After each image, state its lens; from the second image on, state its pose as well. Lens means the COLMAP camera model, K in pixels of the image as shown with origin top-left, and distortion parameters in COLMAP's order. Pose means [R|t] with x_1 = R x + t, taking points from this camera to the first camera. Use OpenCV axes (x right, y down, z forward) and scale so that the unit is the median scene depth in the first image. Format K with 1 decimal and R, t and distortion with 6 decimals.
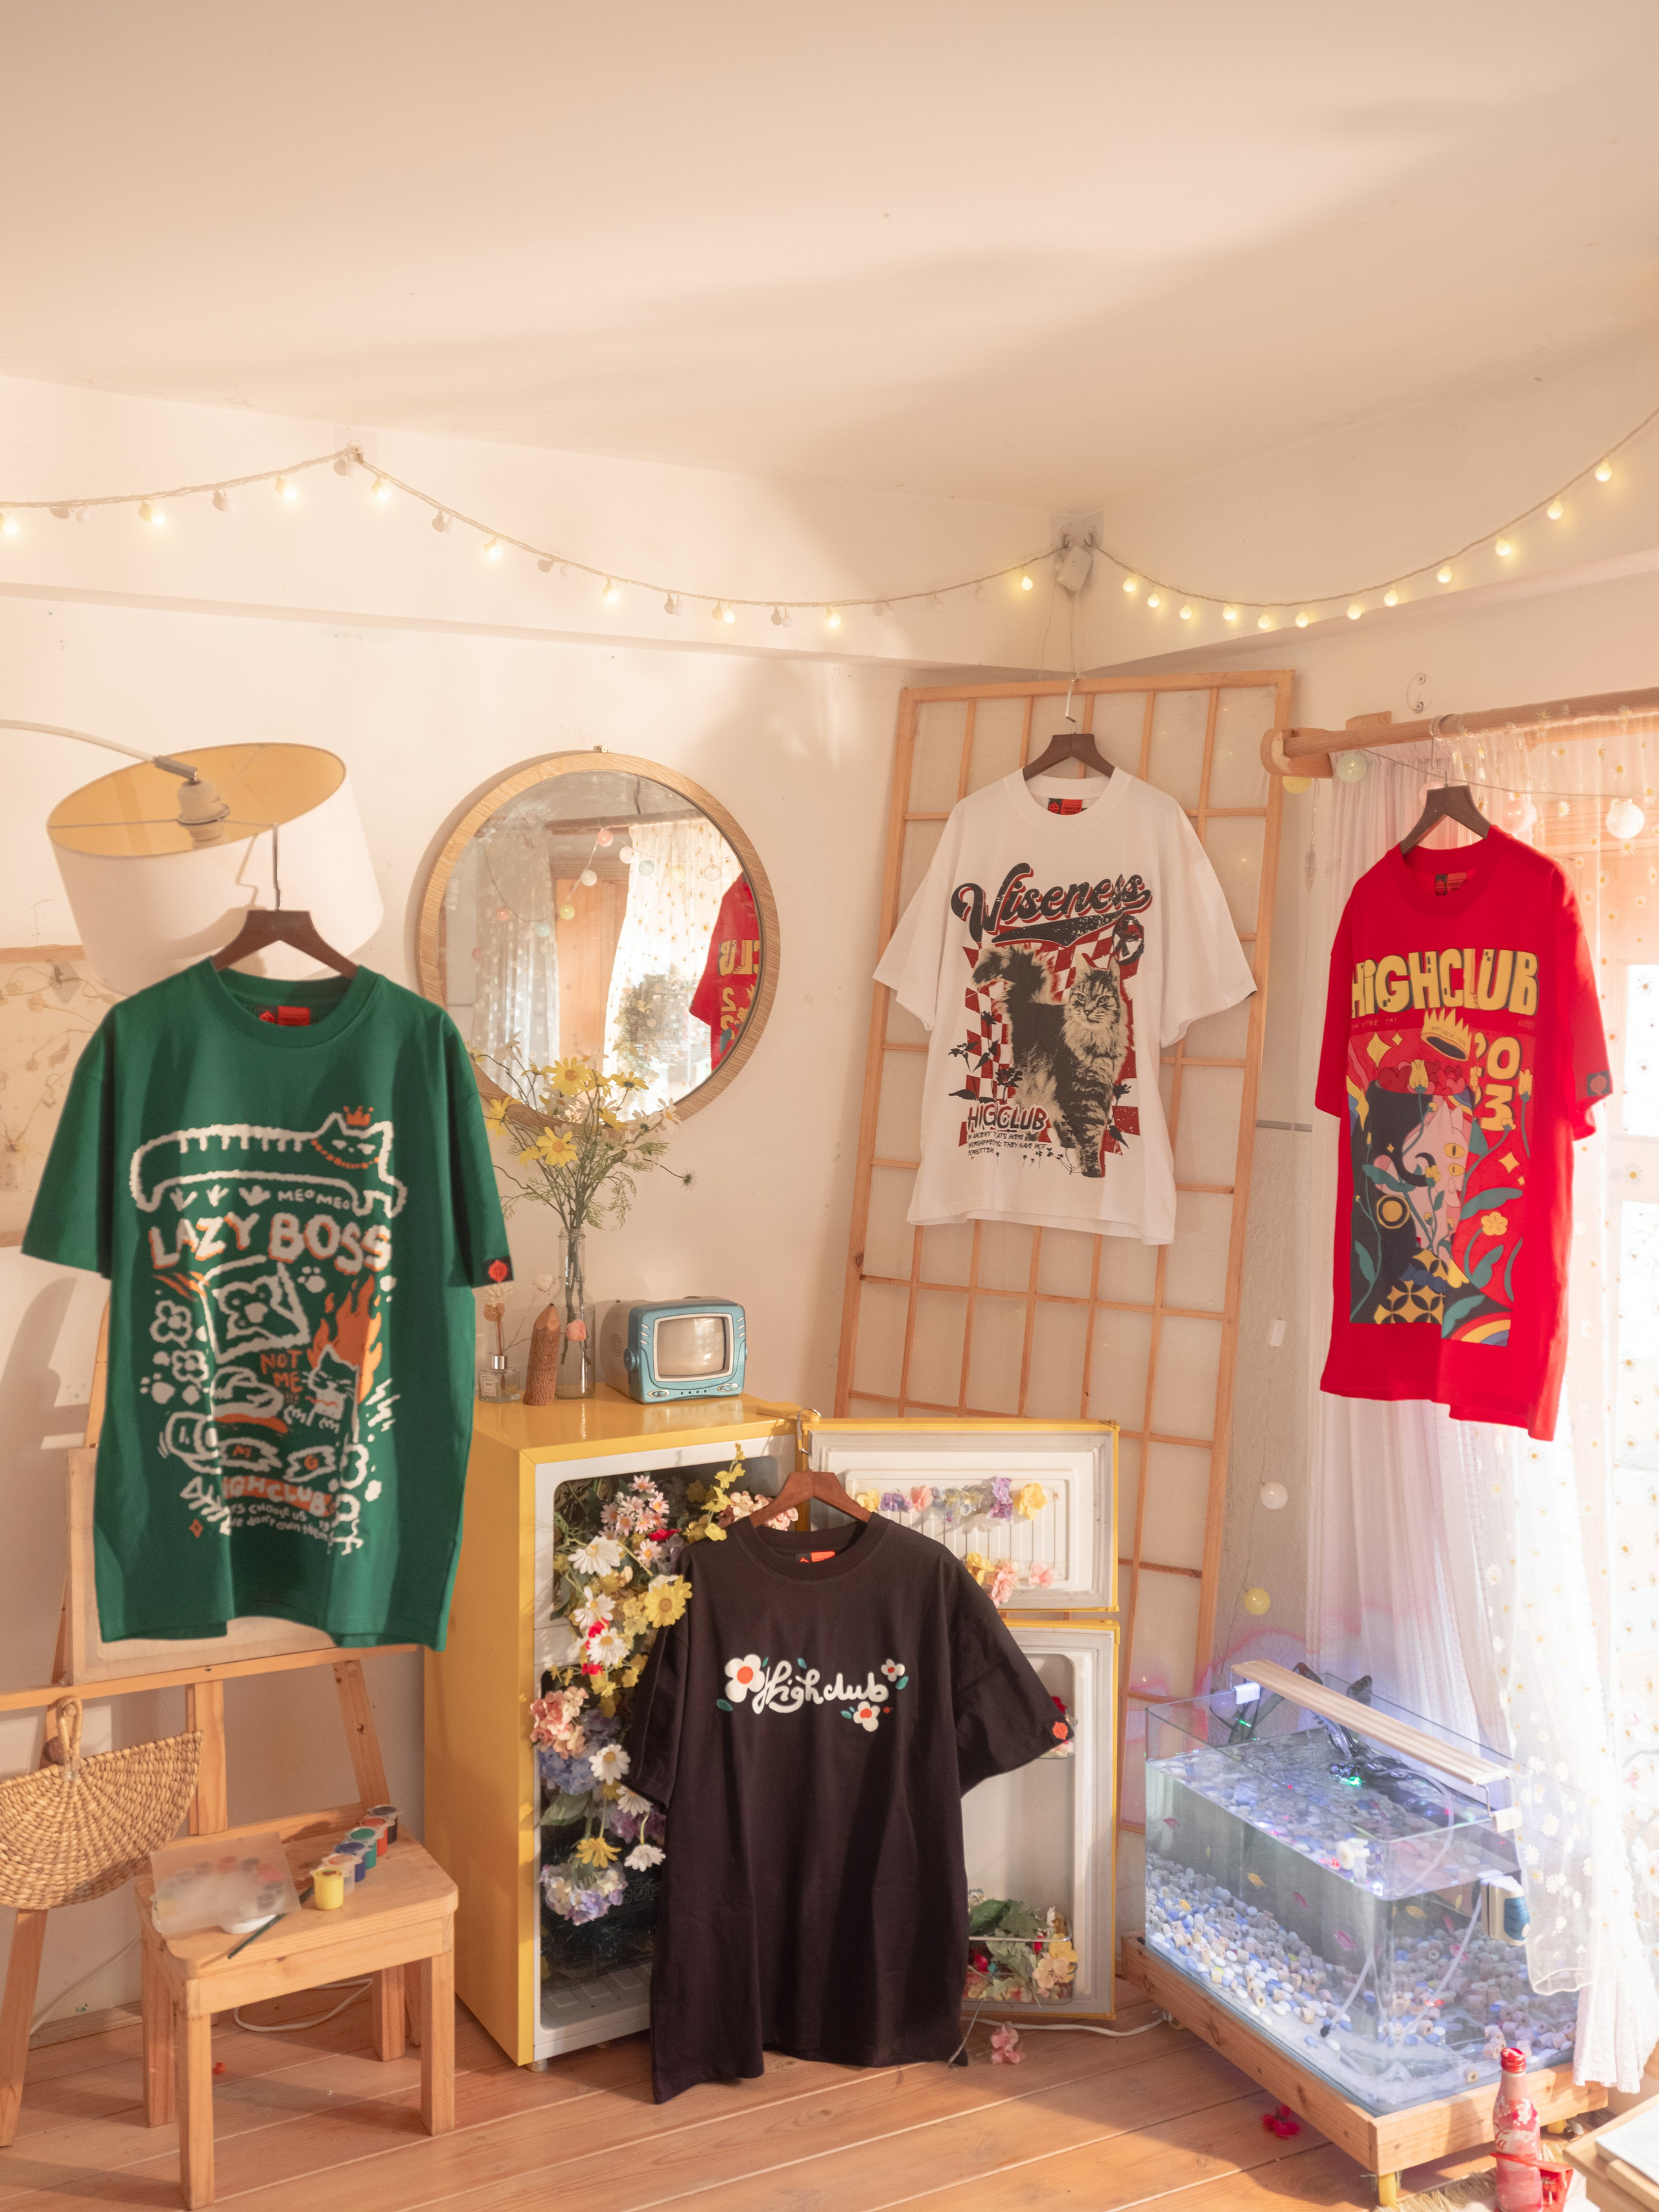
lens RADIAL K [[2073.2, 0, 829.5], [0, 2073.2, 1106.0], [0, 0, 1]] dist [0.058613, 0.003345]
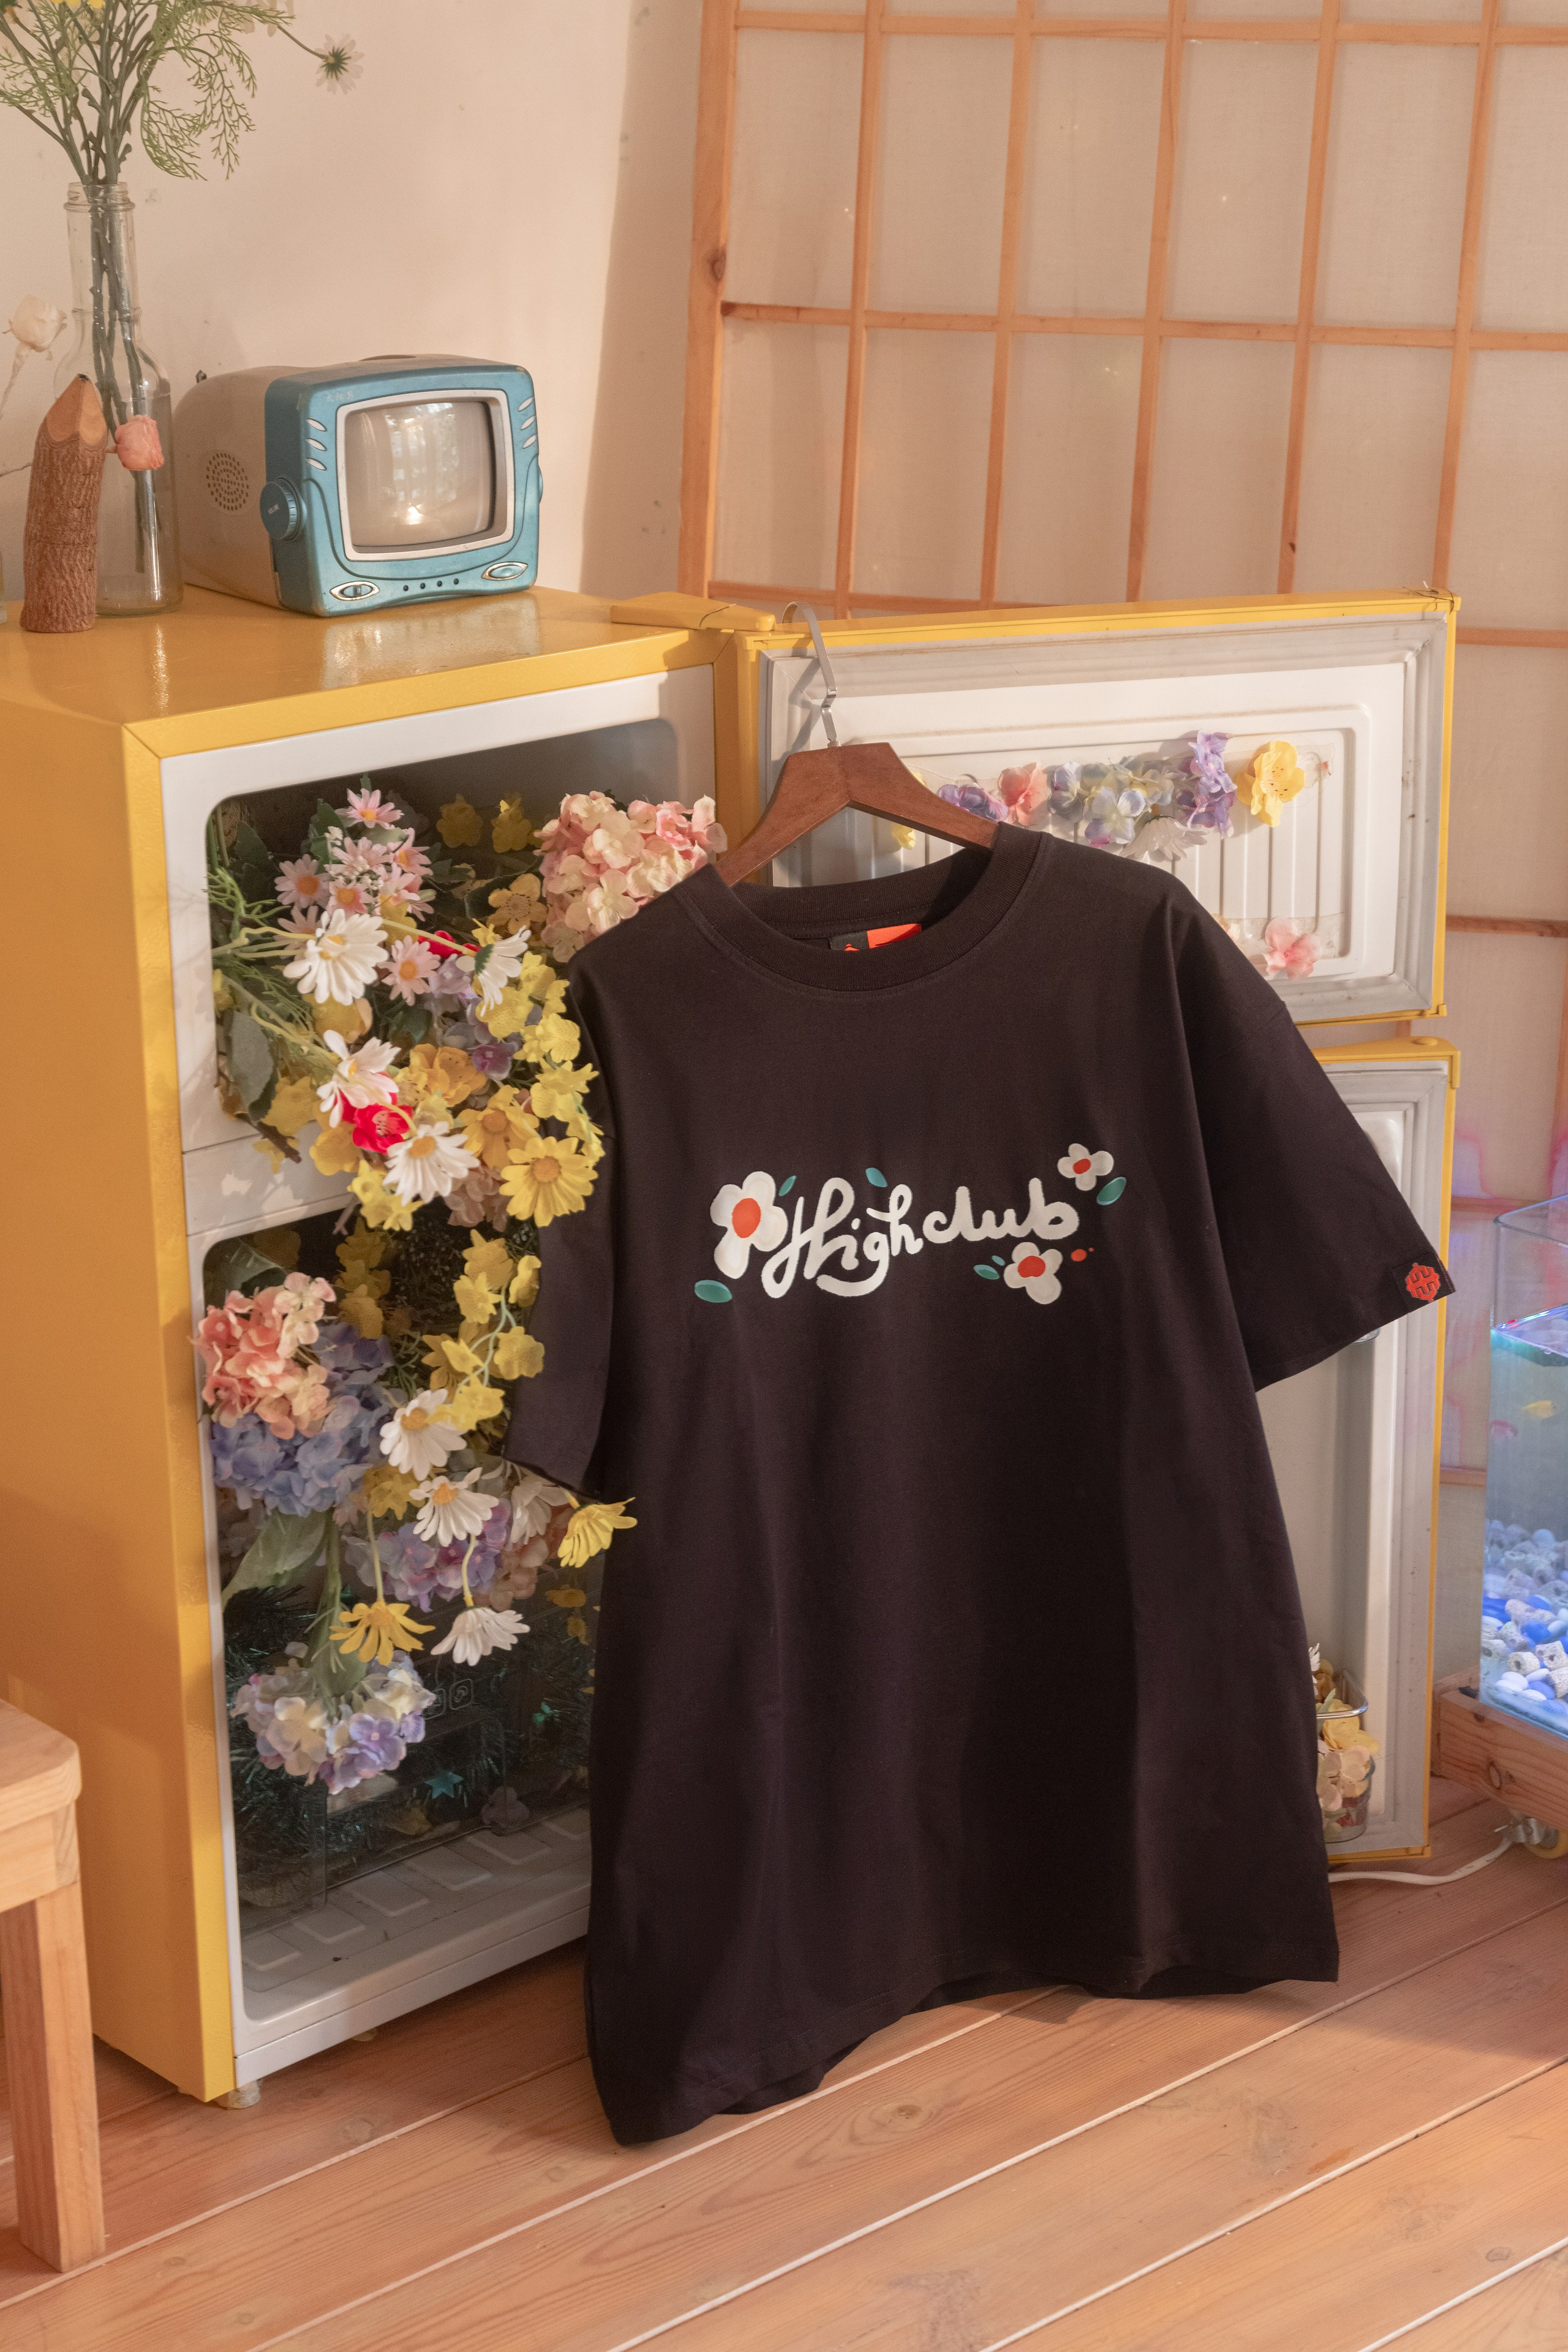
lens RADIAL K [[4132.3, 0, 784.0], [0, 4132.3, 1176.0], [0, 0, 1]] dist [0.157901, -0.116181]
pose [[0.977590, -0.081312, 0.194183, -0.184174], [0.031494, 0.968505, 0.246995, 0.054433], [-0.208151, -0.235344, 0.949361, 0.186034]]
